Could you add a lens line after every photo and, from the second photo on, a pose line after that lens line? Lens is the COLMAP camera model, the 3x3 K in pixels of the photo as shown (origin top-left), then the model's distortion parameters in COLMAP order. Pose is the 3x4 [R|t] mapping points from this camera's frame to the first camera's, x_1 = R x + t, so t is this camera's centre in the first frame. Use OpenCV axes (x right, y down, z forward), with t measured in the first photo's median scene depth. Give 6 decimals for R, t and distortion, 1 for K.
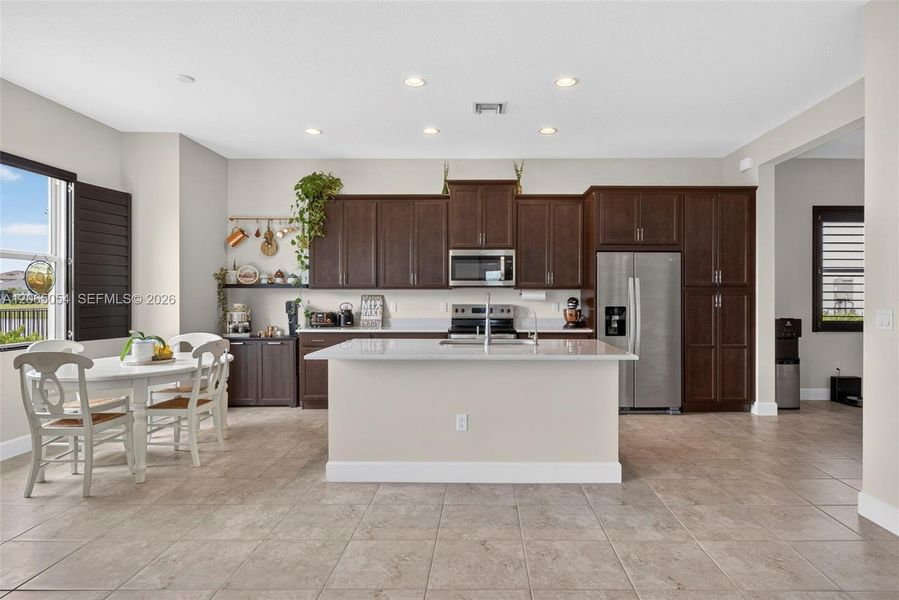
lens RADIAL K [[496.2, 0, 470.9], [0, 496.2, 301.6], [0, 0, 1]] dist [-0.004931, -0.001519]
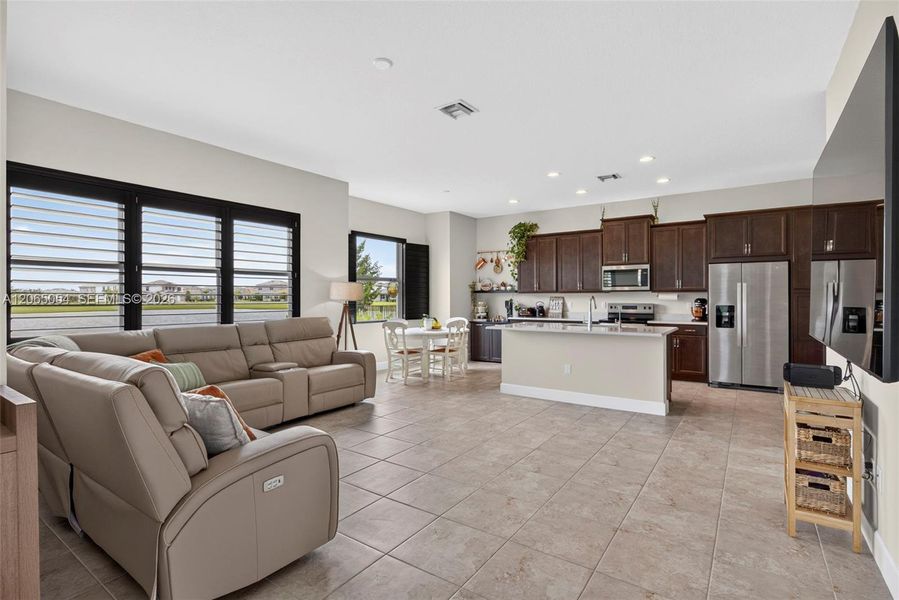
lens RADIAL K [[432.5, 0, 454.2], [0, 432.5, 296.4], [0, 0, 1]] dist [-0.027544, 0.007678]
pose [[0.827493, -0.003540, -0.561464, 0.312707], [-0.001067, 0.999968, -0.007877, -0.003414], [0.561475, 0.007118, 0.827463, -0.313857]]
